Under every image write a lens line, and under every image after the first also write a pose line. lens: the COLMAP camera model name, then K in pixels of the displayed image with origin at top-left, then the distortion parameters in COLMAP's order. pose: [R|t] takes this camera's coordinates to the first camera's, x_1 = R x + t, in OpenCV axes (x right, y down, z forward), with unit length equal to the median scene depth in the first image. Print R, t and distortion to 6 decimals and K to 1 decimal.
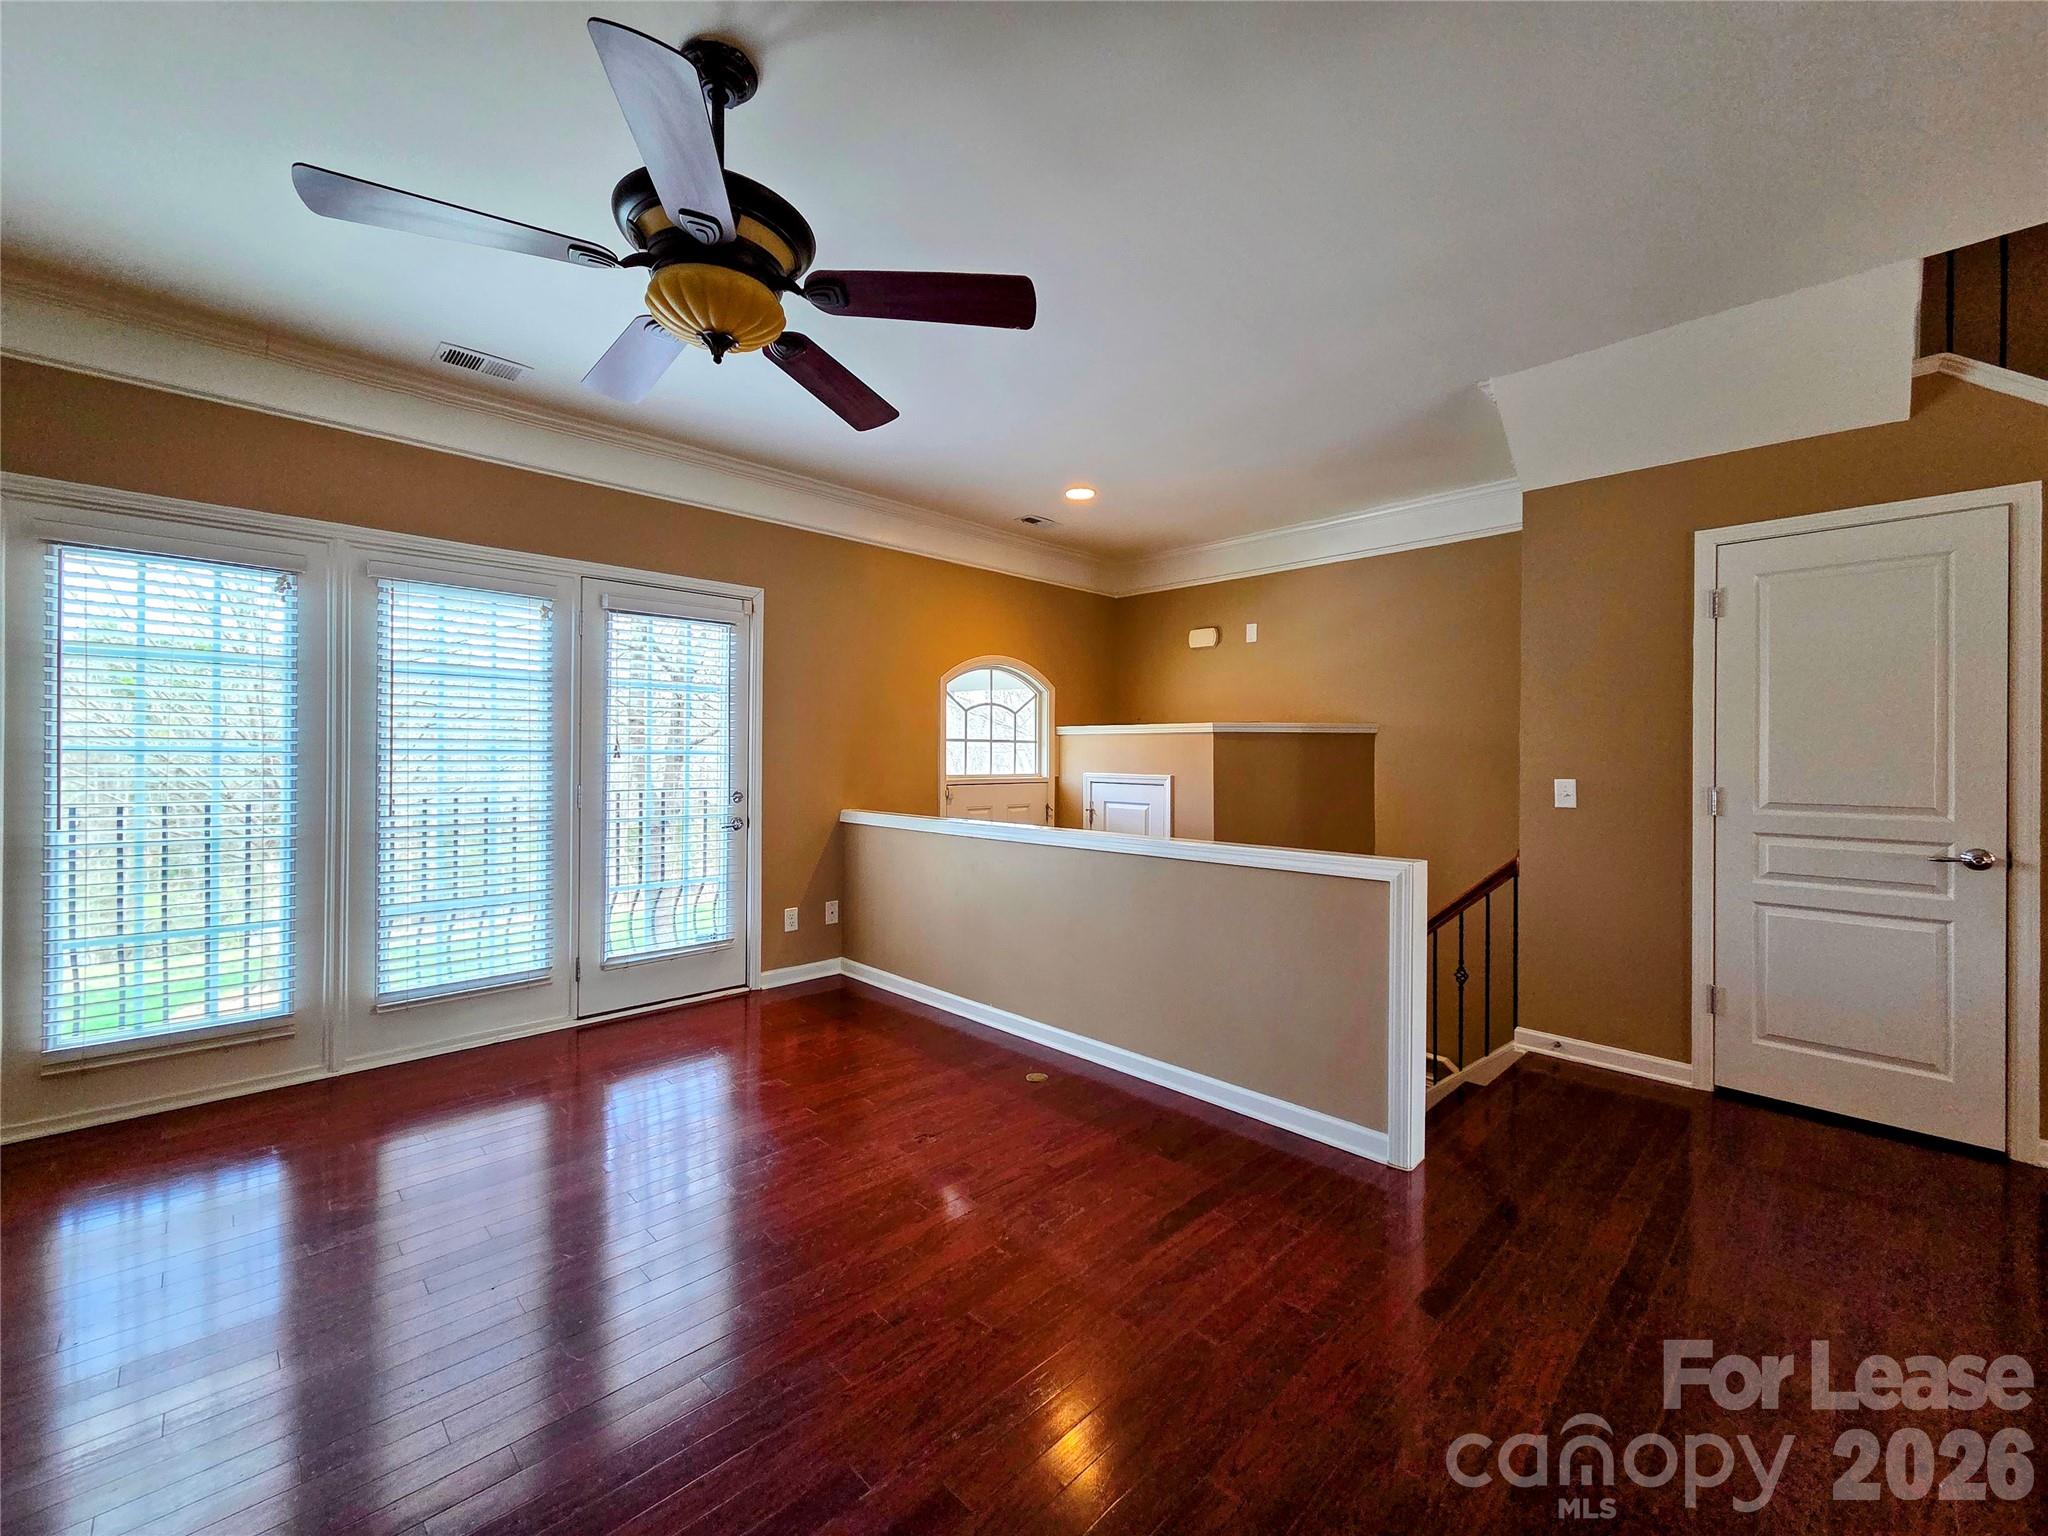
lens RADIAL K [[837.0, 0, 1035.2], [0, 837.0, 754.8], [0, 0, 1]] dist [0.003674, -0.000047]
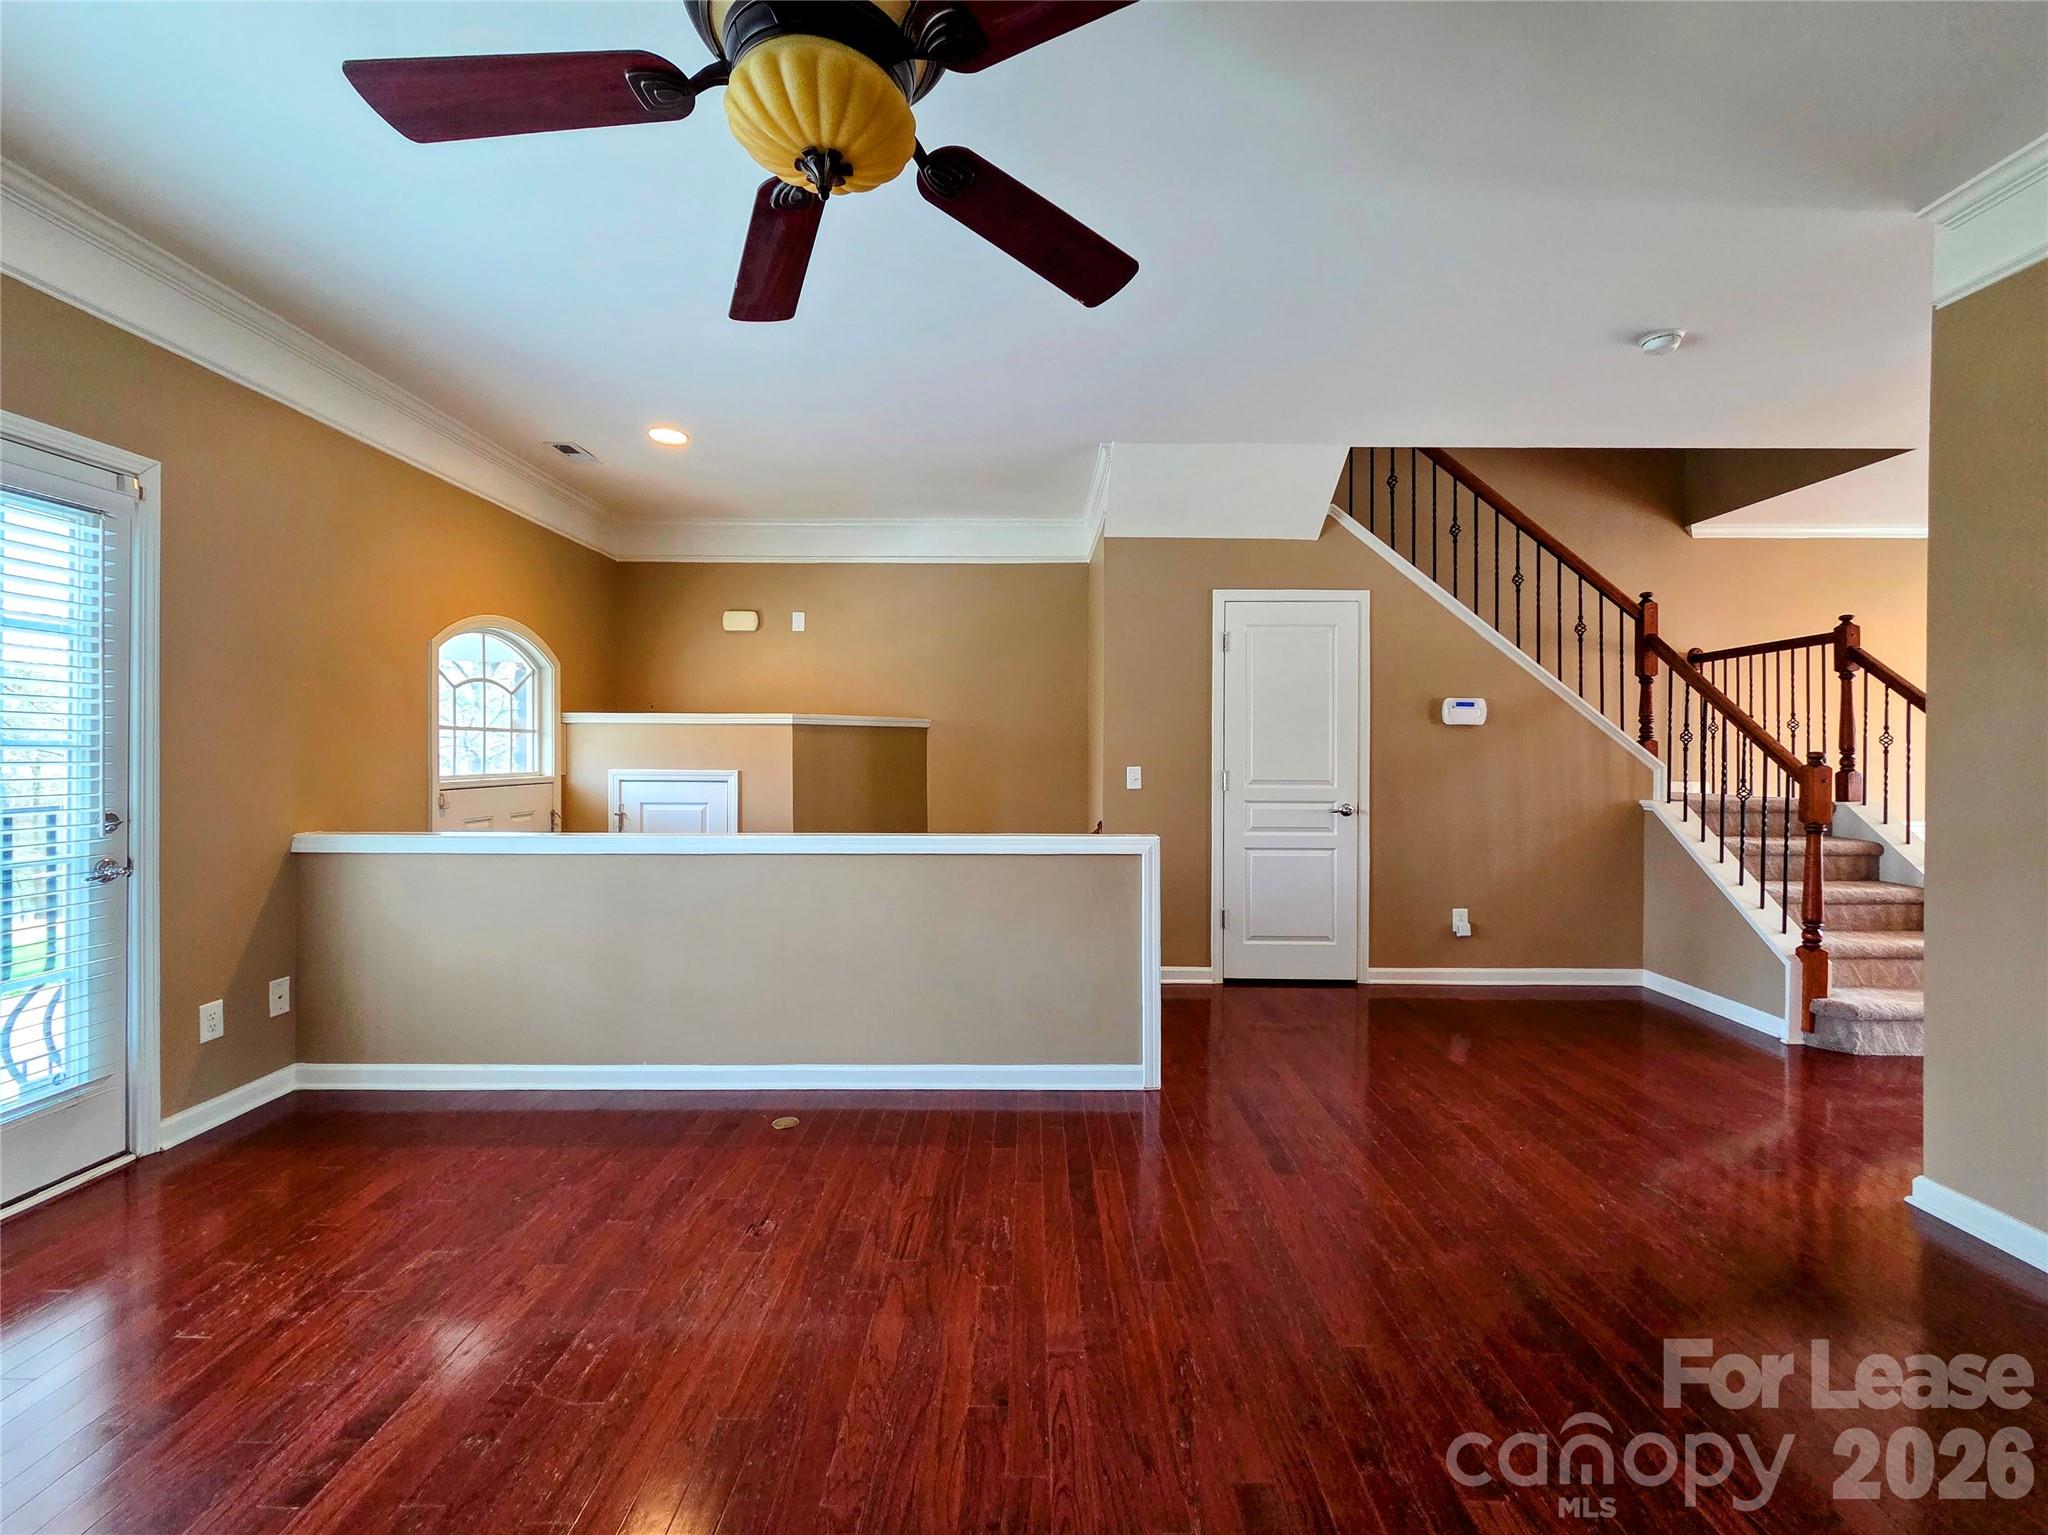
lens RADIAL K [[837.0, 0, 1035.2], [0, 837.0, 754.3], [0, 0, 1]] dist [0.003674, -0.000047]
pose [[0.704280, -0.006072, 0.709897, -0.295723], [-0.000140, 0.999962, 0.008692, -0.000886], [-0.709923, -0.006221, 0.704252, 0.148149]]
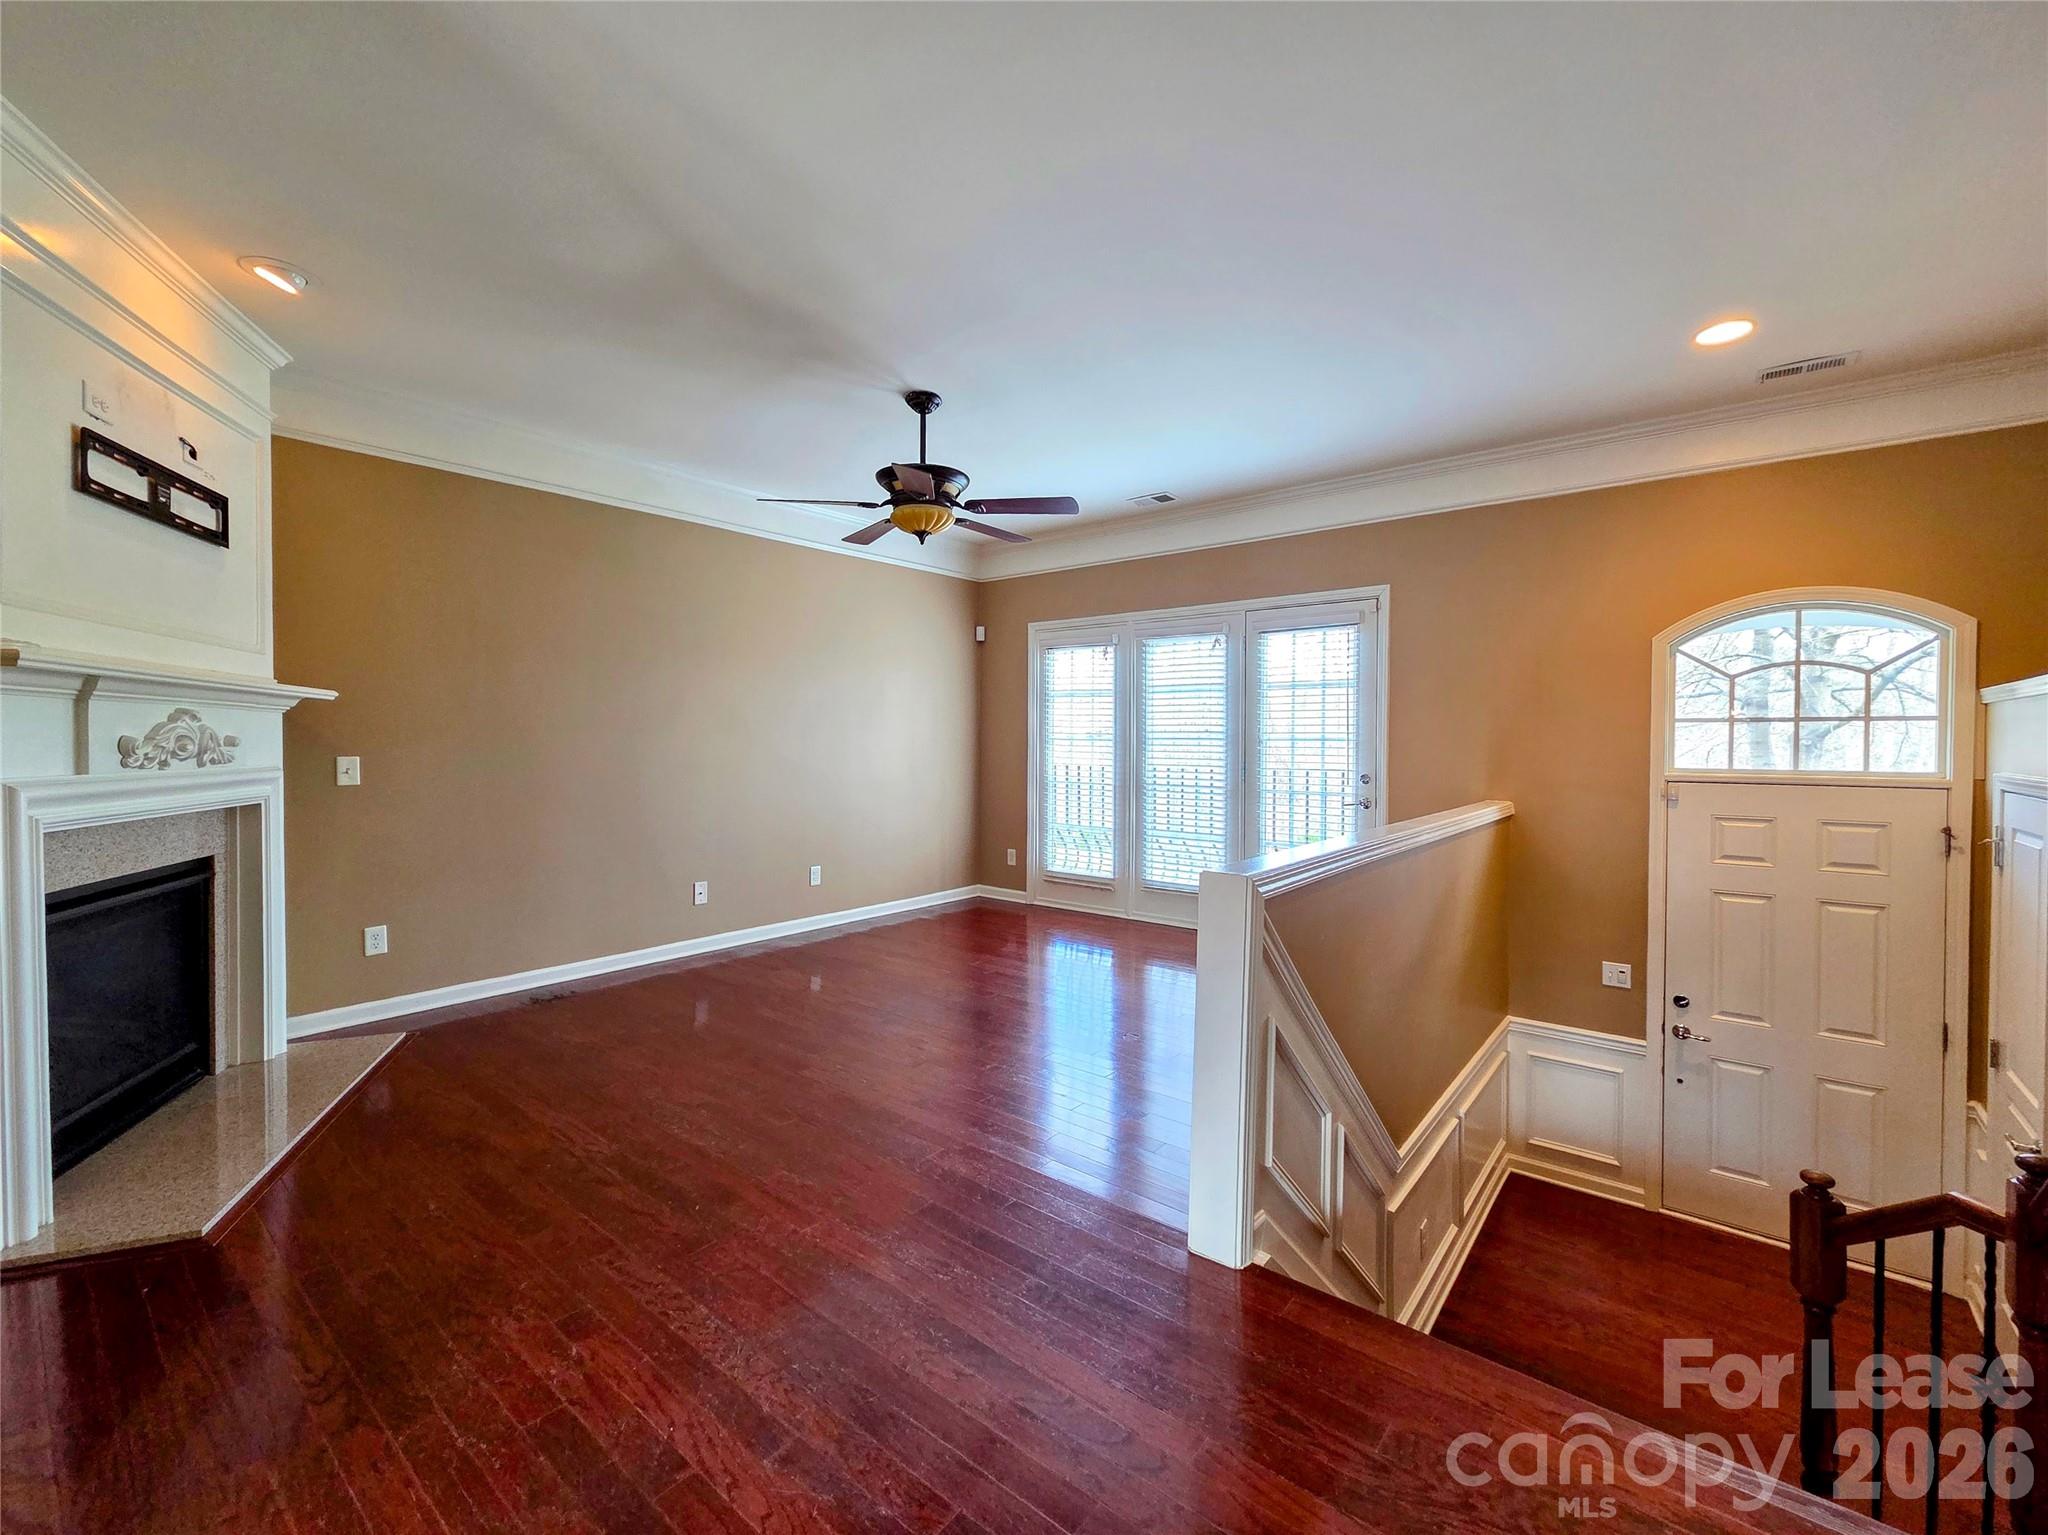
lens RADIAL K [[843.5, 0, 1033.8], [0, 843.5, 753.6], [0, 0, 1]] dist [0.004258, -0.000610]
pose [[0.110068, 0.013480, -0.993833, 0.653547], [0.000602, 0.999907, 0.013629, 0.001028], [0.993924, -0.002098, 0.110049, 0.411275]]
